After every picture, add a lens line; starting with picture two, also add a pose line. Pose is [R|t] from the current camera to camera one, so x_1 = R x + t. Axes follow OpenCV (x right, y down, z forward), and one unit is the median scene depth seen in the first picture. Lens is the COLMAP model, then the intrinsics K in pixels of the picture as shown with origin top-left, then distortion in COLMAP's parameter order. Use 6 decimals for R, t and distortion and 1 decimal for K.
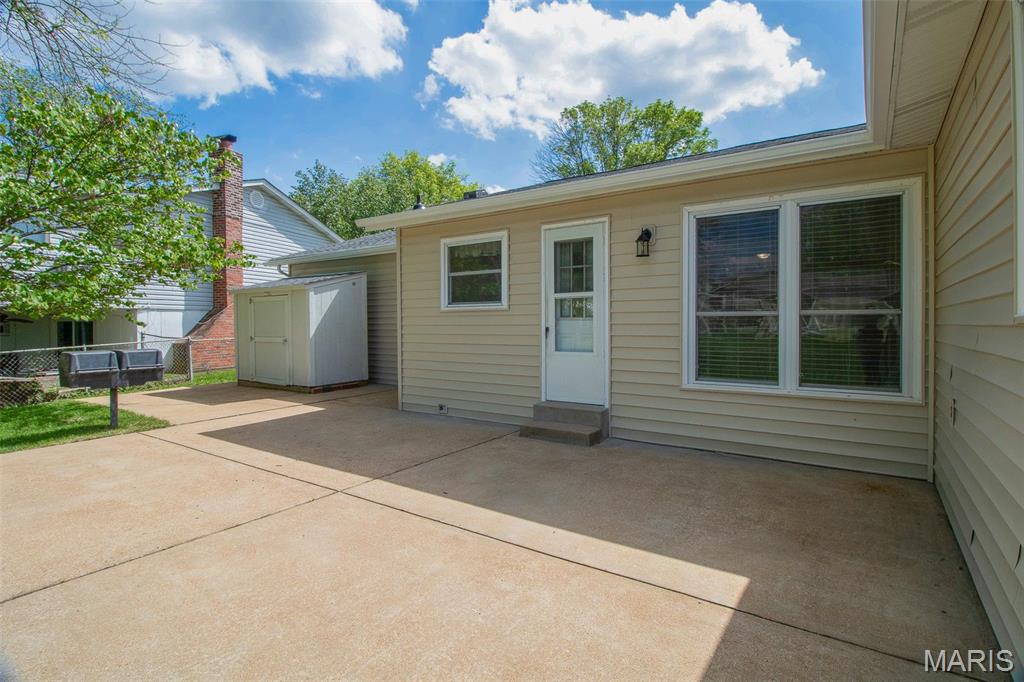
lens RADIAL K [[508.3, 0, 511.1], [0, 508.3, 325.7], [0, 0, 1]] dist [0.002288, 0.000236]
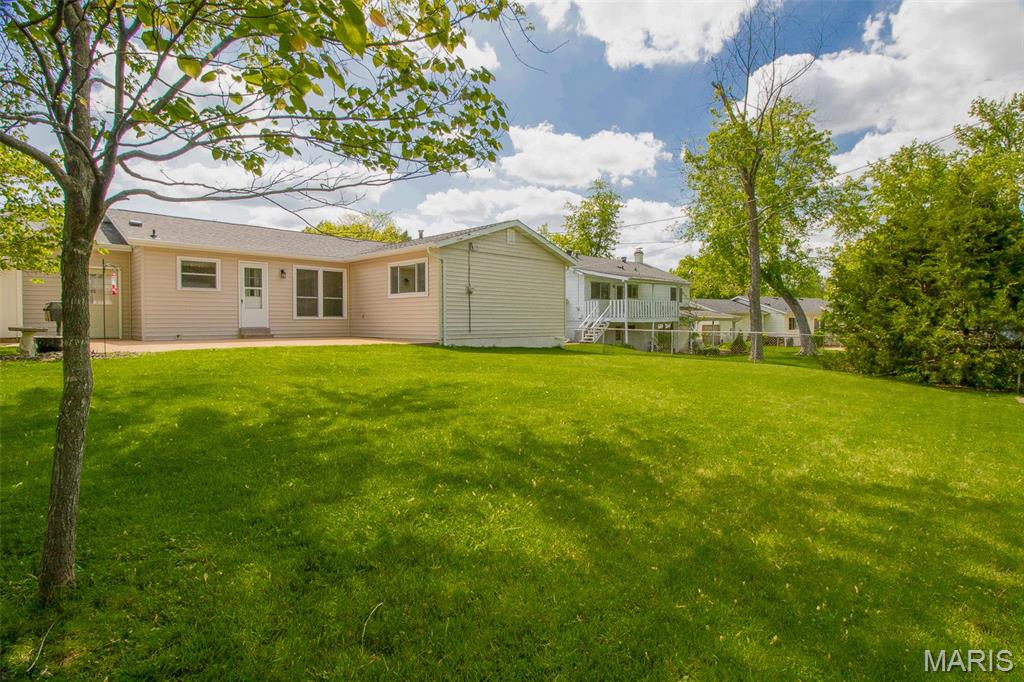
lens RADIAL K [[508.3, 0, 511.1], [0, 508.3, 325.7], [0, 0, 1]] dist [0.002288, 0.000236]
pose [[0.184360, -0.003319, 0.982853, -2.285744], [0.002126, 0.999993, 0.002978, 0.135194], [-0.982857, 0.001541, 0.184365, -0.866786]]
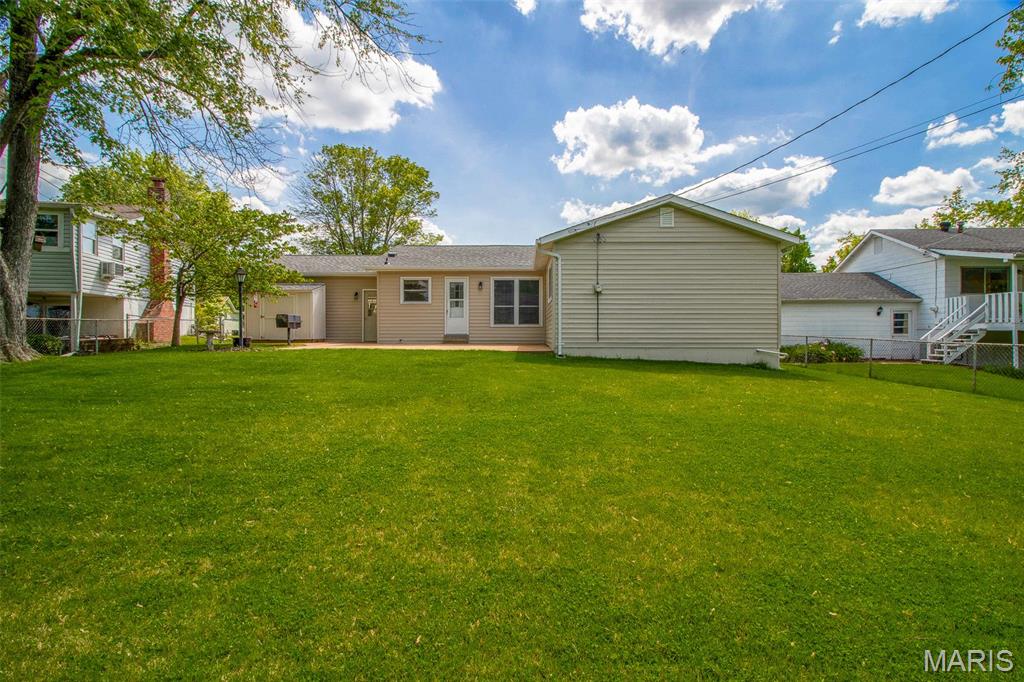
lens RADIAL K [[497.1, 0, 512.0], [0, 497.1, 341.0], [0, 0, 1]] dist [0.000210, -0.000550]
pose [[0.834118, -0.002053, 0.551582, -1.271527], [-0.004610, 0.999932, 0.010693, 0.157555], [-0.551566, -0.011462, 0.834052, -1.741509]]
